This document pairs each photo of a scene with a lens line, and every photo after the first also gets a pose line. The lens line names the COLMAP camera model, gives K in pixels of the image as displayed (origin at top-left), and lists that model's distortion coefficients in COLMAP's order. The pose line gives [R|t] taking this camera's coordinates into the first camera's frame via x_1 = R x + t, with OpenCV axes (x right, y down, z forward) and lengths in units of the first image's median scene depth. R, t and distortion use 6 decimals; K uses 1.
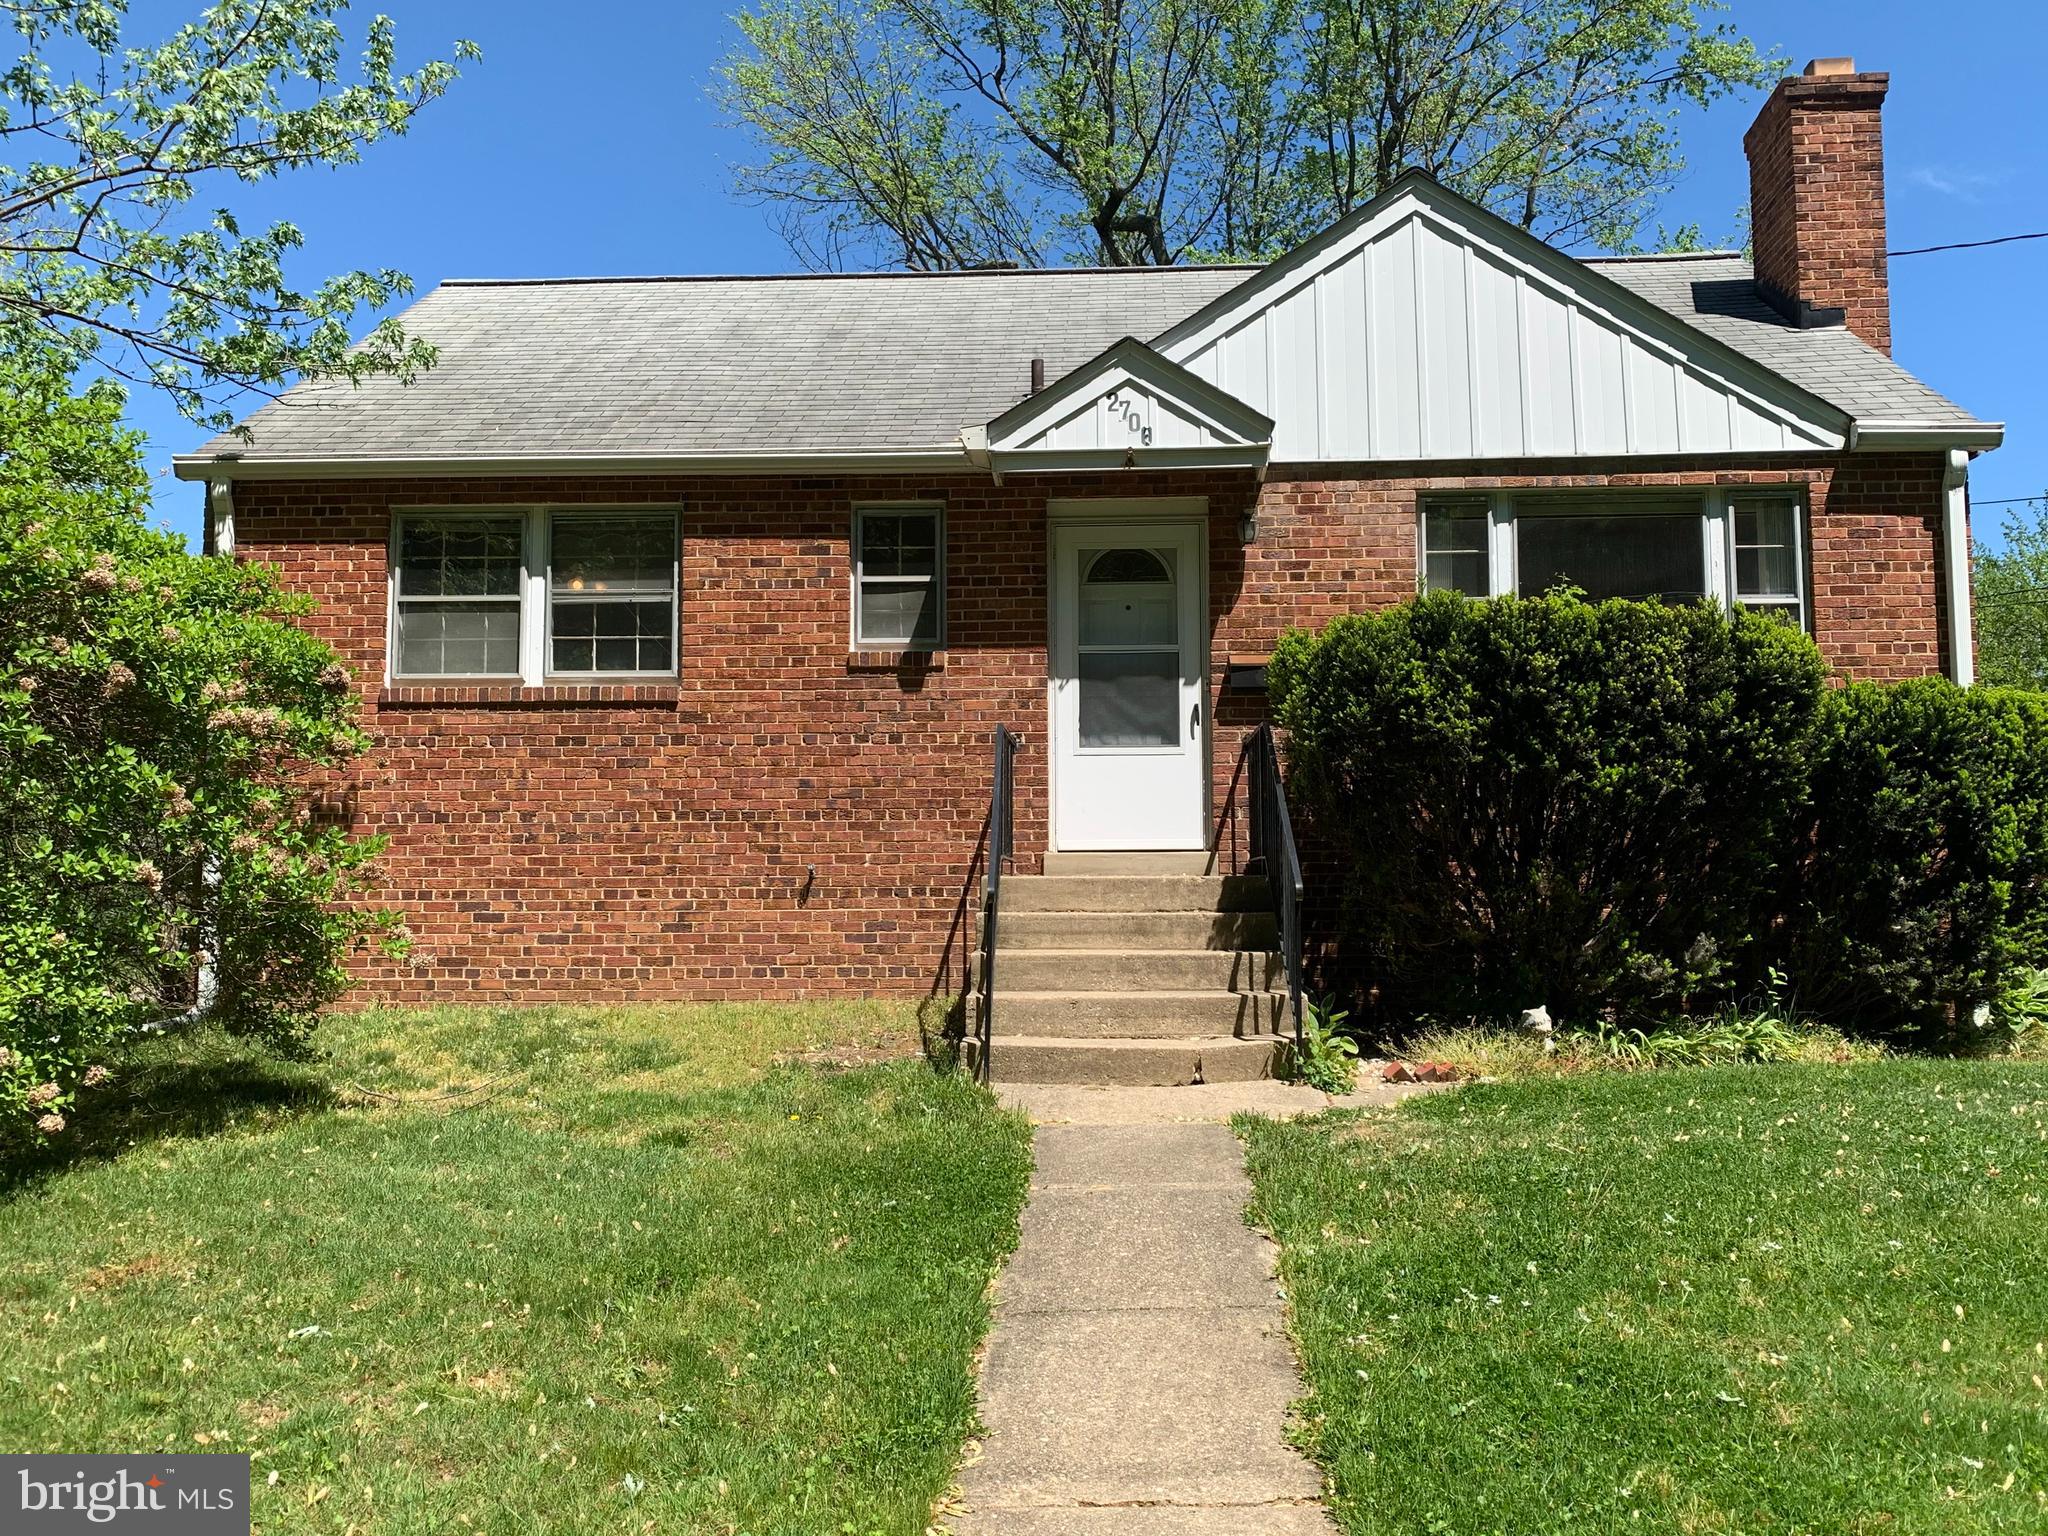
lens RADIAL K [[1774.4, 0, 1038.0], [0, 1774.4, 761.1], [0, 0, 1]] dist [0.088973, -0.087774]
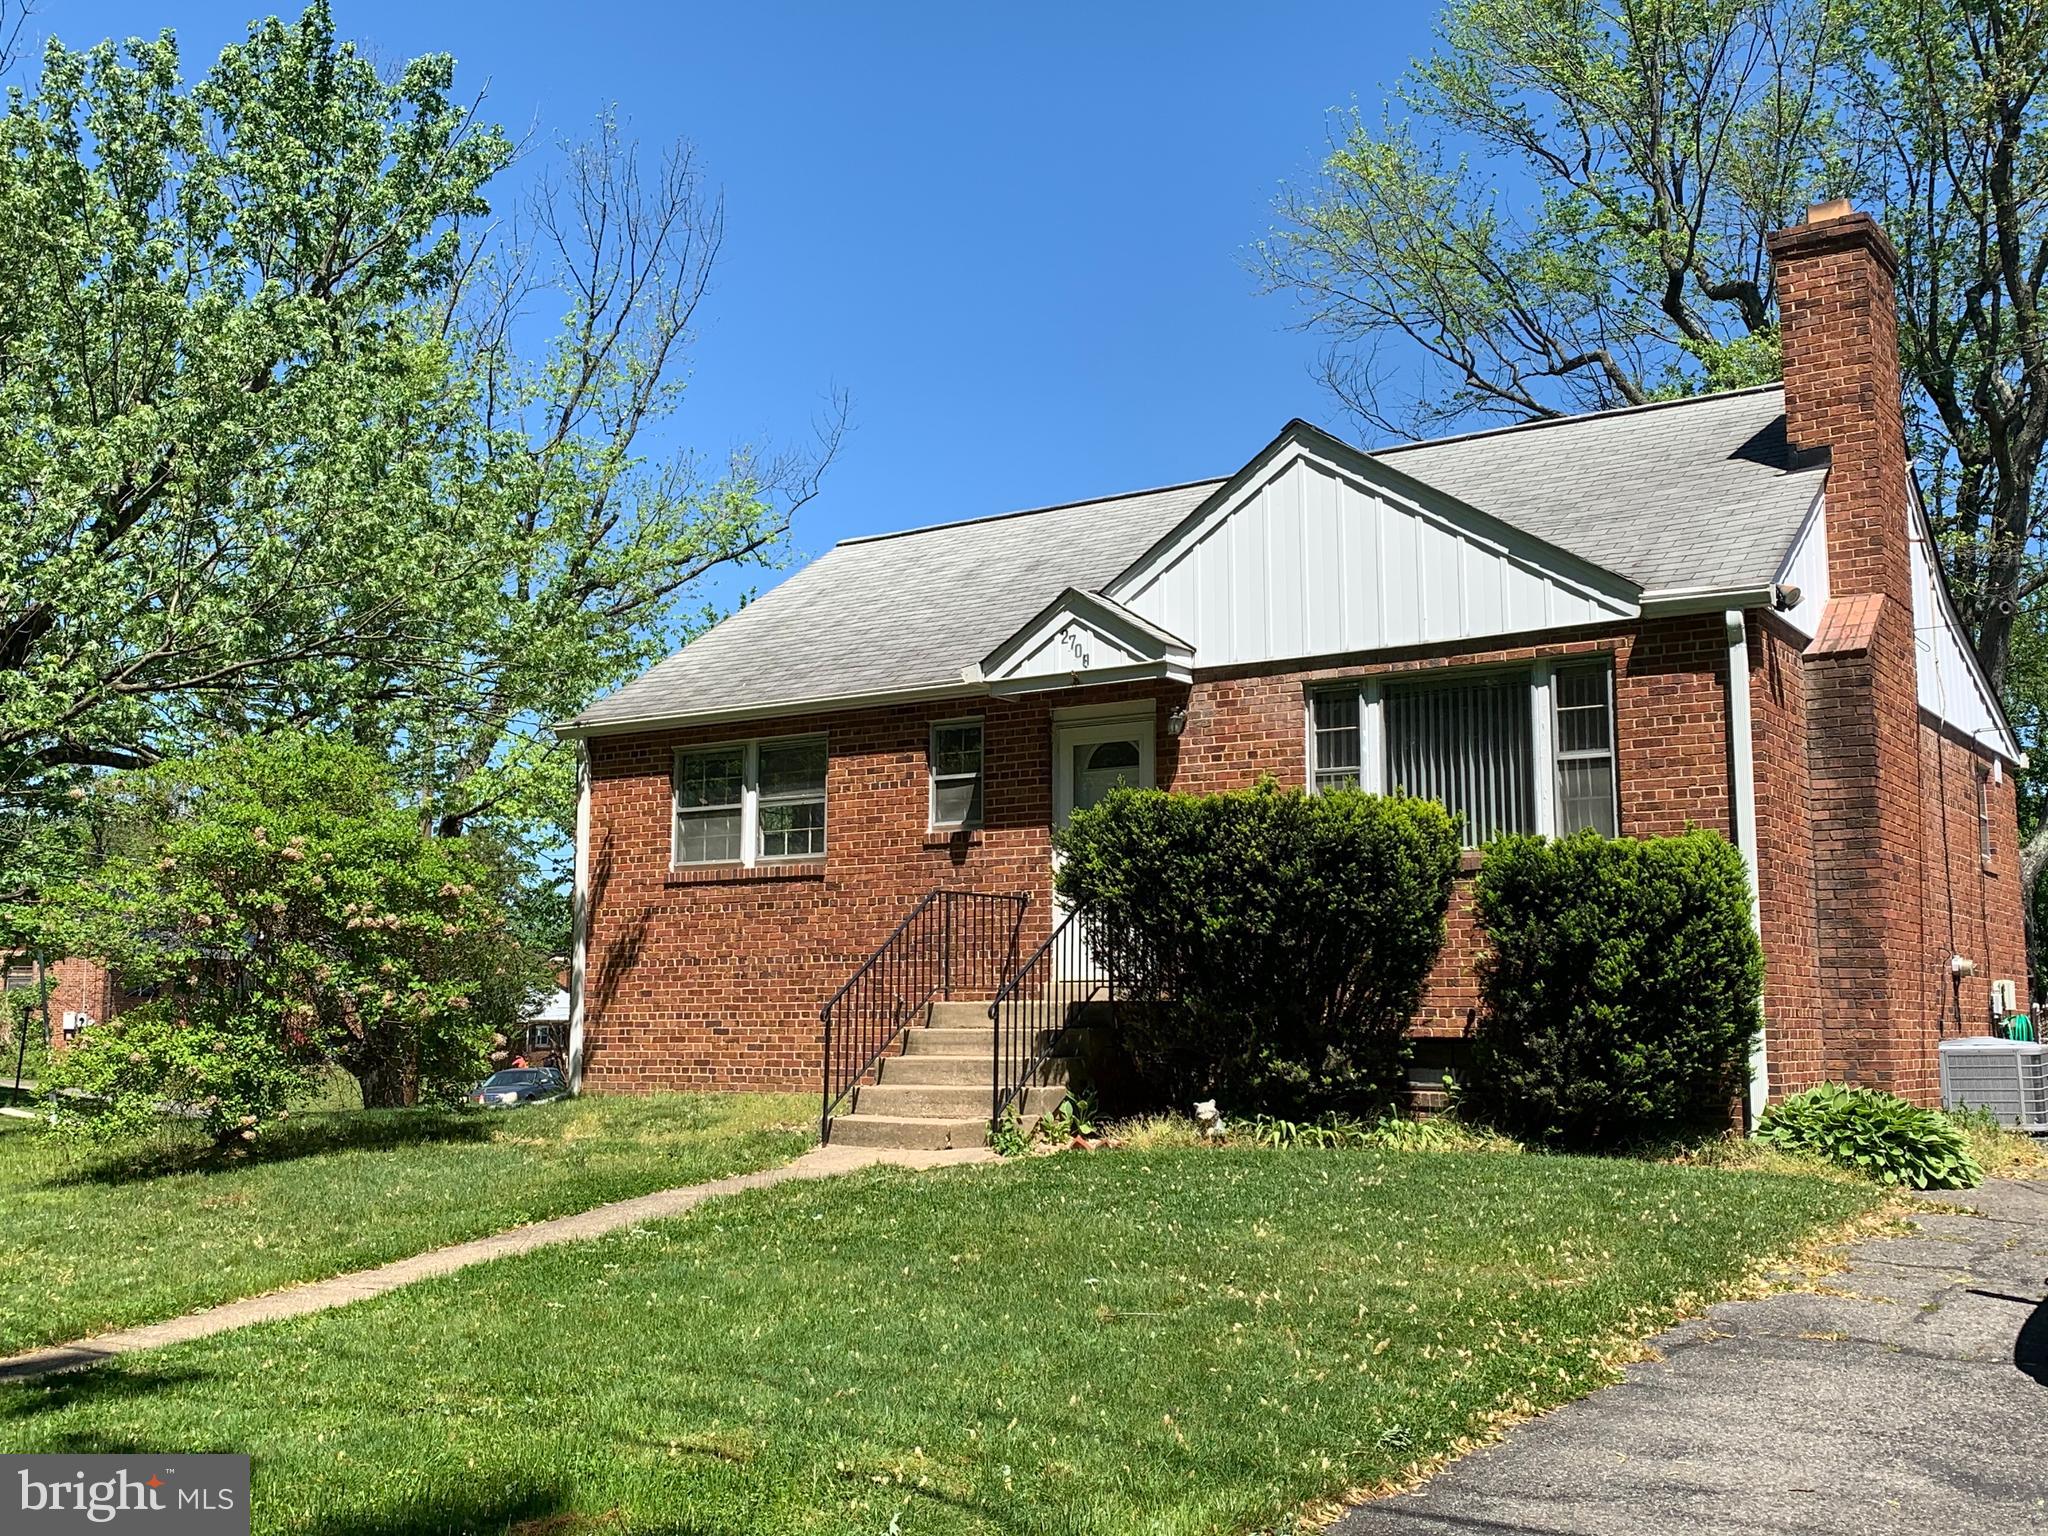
lens RADIAL K [[2046.9, 0, 1029.4], [0, 2046.9, 759.0], [0, 0, 1]] dist [0.148204, 0.000000]
pose [[0.859771, -0.063773, -0.506682, 0.759873], [0.039539, 0.997507, -0.058457, -0.024244], [0.509147, 0.030226, 0.860149, -0.300833]]
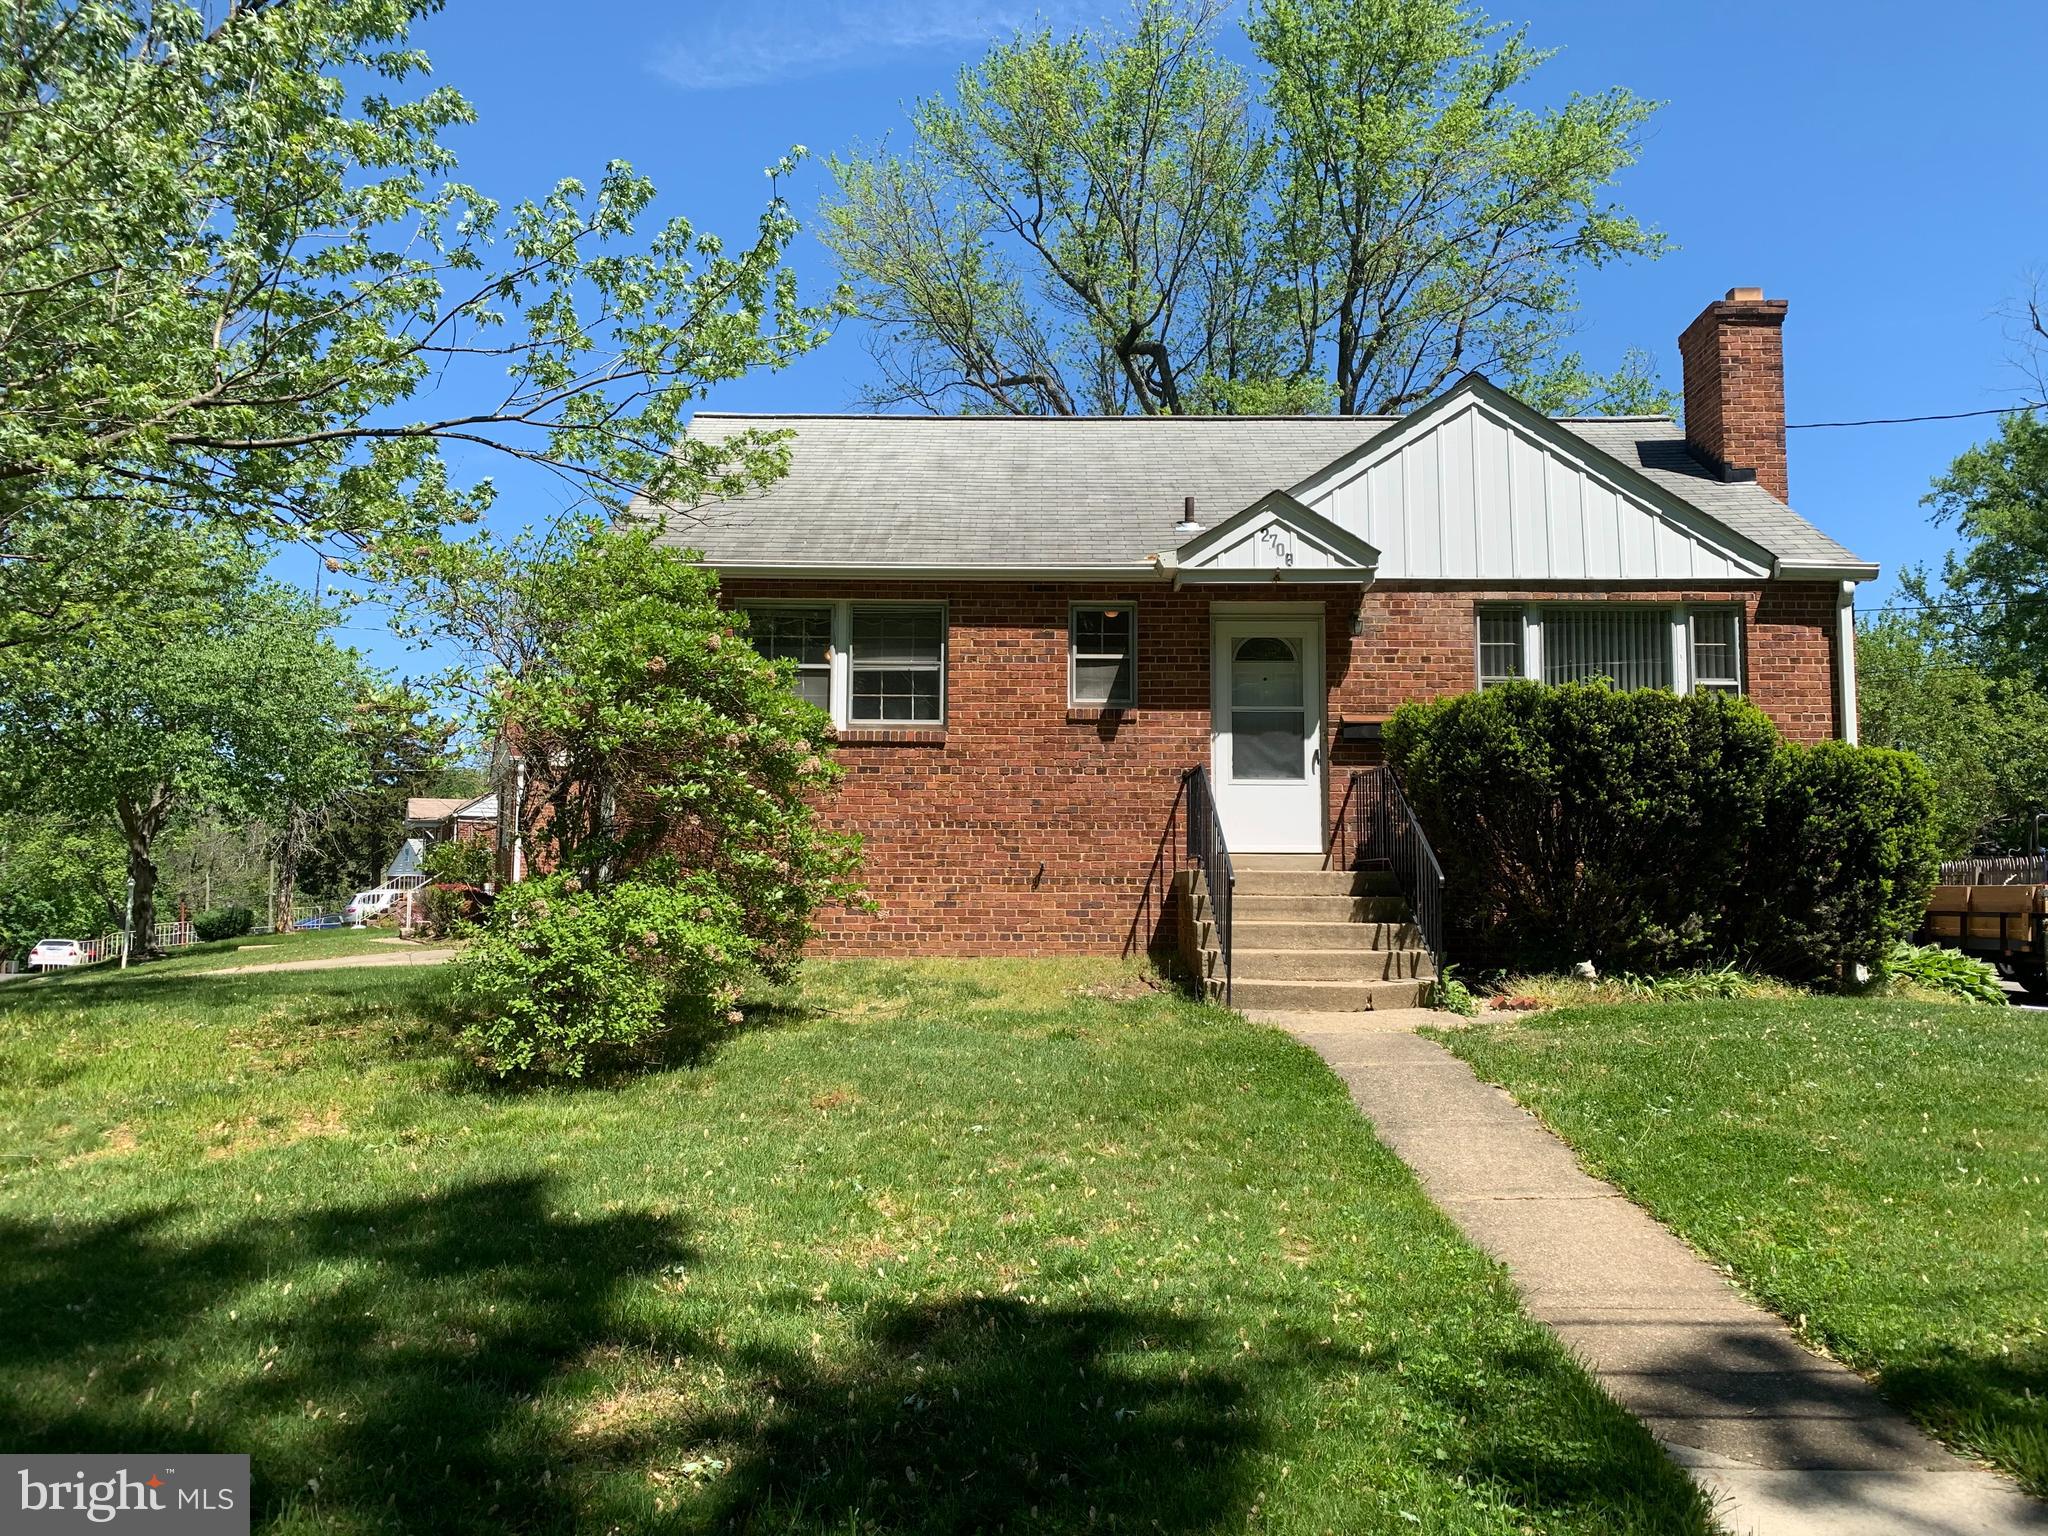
lens RADIAL K [[1574.9, 0, 1006.8], [0, 1574.9, 773.9], [0, 0, 1]] dist [0.033634, -0.021178]
pose [[0.999332, 0.012431, 0.034358, -0.198384], [-0.012427, 0.999923, -0.000313, -0.009291], [-0.034359, -0.000114, 0.999410, -0.236985]]
